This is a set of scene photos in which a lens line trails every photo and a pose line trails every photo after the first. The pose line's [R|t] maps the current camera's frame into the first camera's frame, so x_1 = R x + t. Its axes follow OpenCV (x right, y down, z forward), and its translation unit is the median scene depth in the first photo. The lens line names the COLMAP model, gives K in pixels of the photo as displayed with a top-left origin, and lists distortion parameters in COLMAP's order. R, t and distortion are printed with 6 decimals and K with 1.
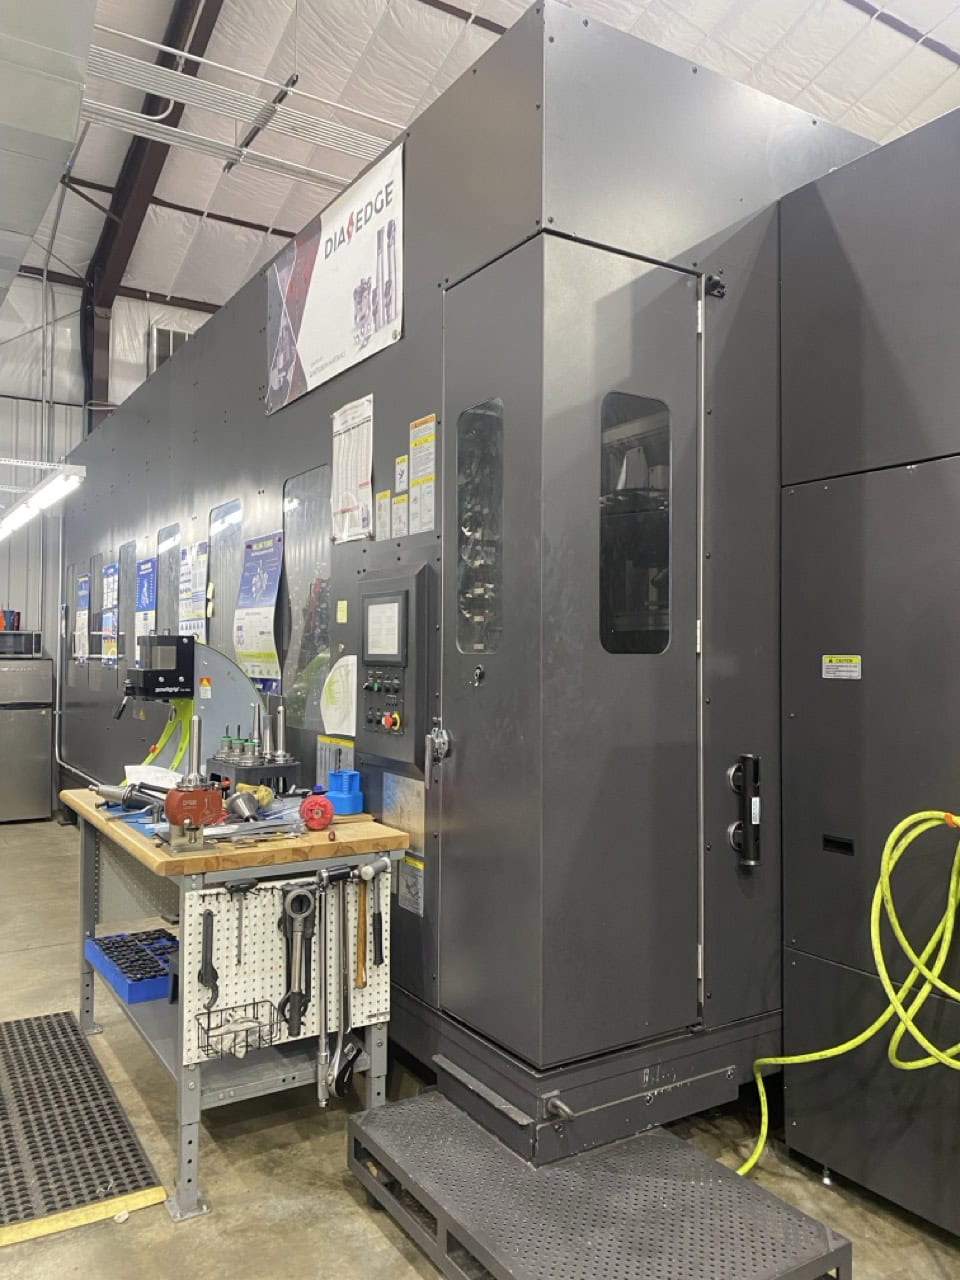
lens RADIAL K [[967.3, 0, 479.6], [0, 967.3, 616.9], [0, 0, 1]] dist [0.026360, -0.012607]
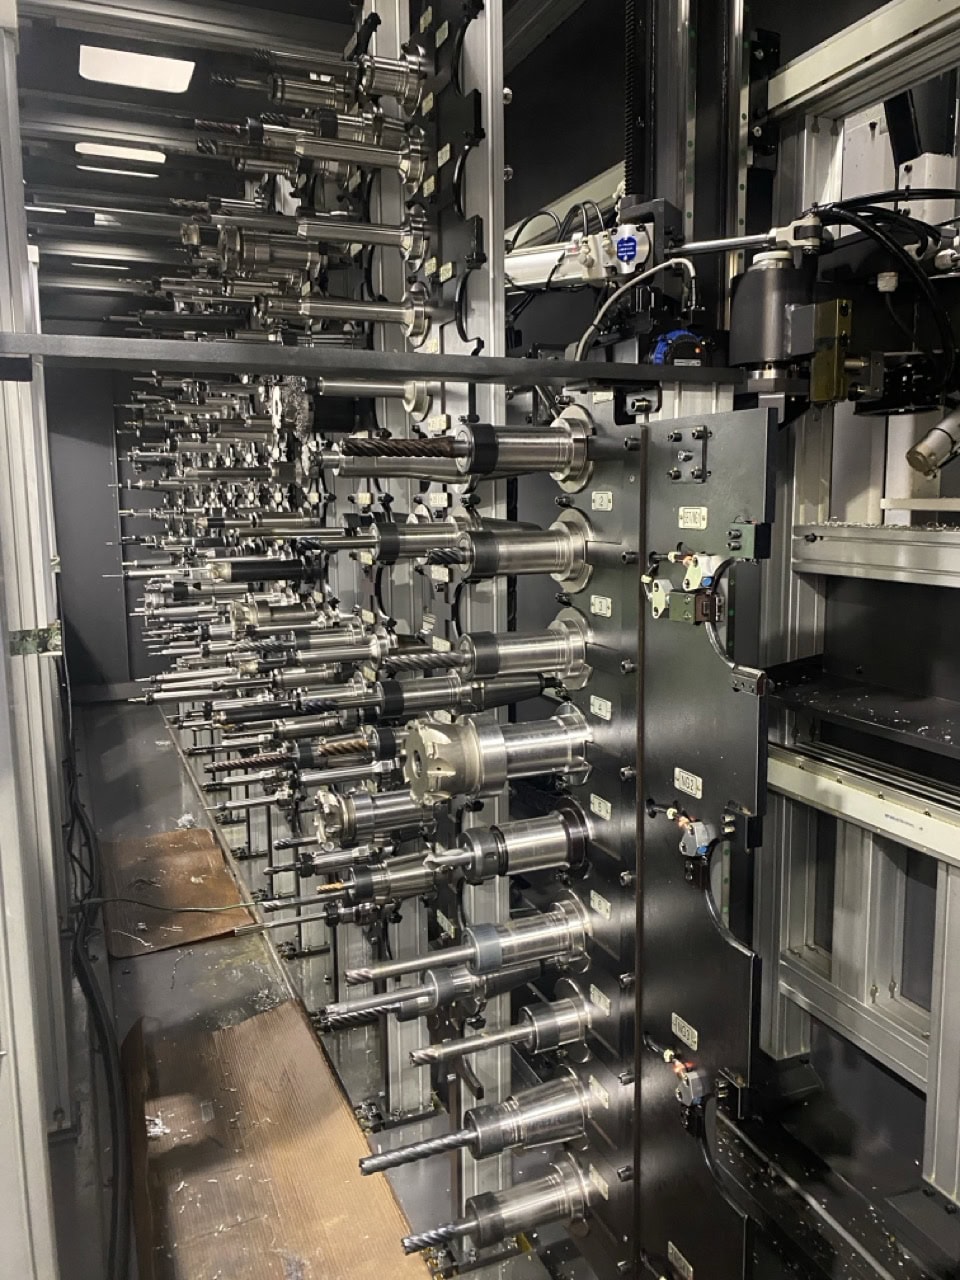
lens RADIAL K [[967.3, 0, 480.0], [0, 967.3, 638.3], [0, 0, 1]] dist [0.026360, -0.012607]
pose [[0.990780, -0.003611, -0.135435, 0.054500], [0.027211, 0.984579, 0.172811, -0.031844], [0.132723, -0.174903, 0.975599, 0.522018]]
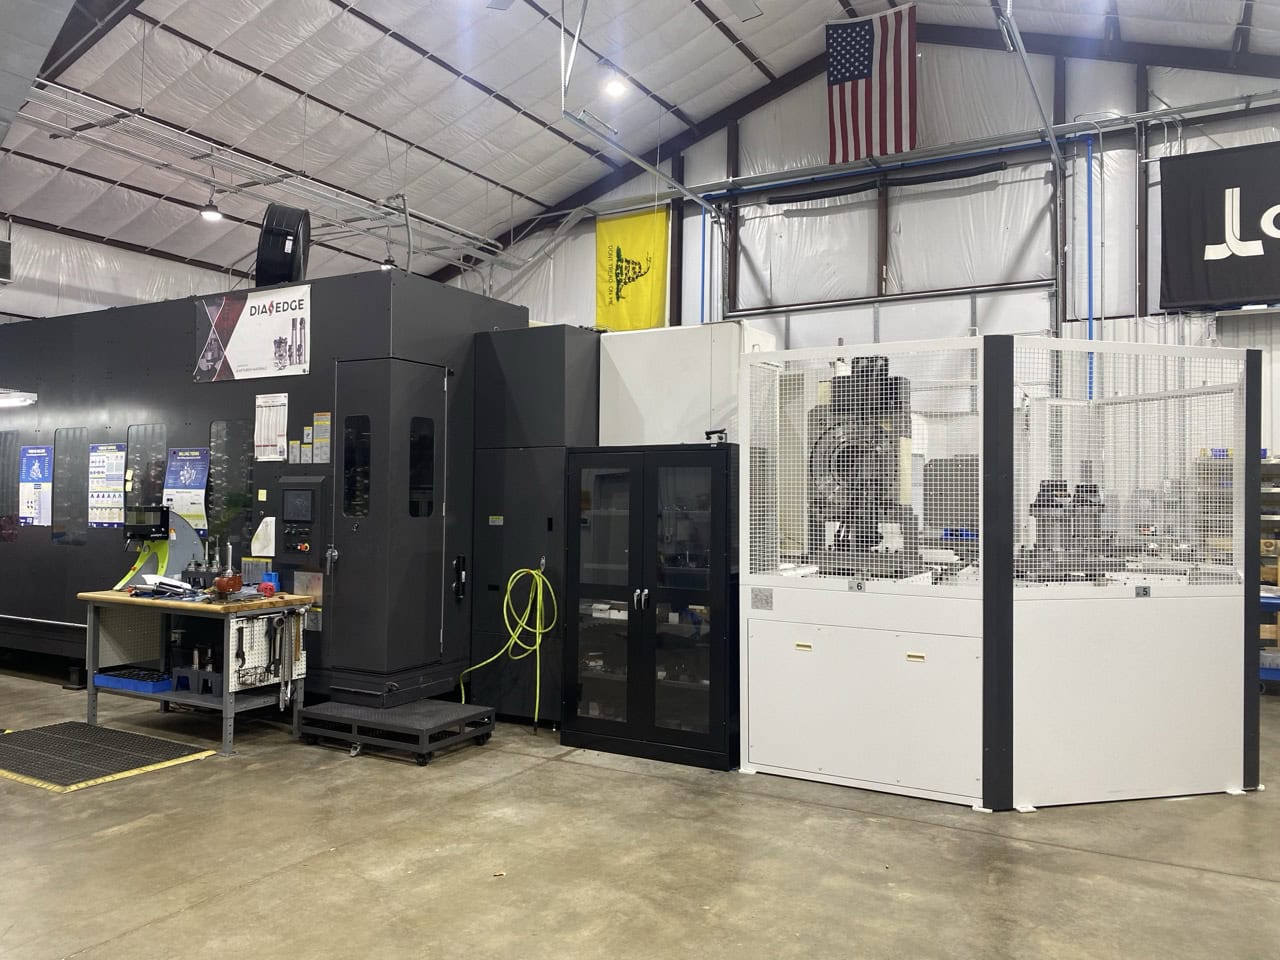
lens RADIAL K [[967.3, 0, 644.1], [0, 967.3, 483.0], [0, 0, 1]] dist [0.026360, -0.012607]
pose [[0.874622, 0.004645, 0.484782, -0.508721], [-0.018936, 0.999518, 0.024585, -0.113161], [-0.484435, -0.030683, 0.874289, -1.378155]]
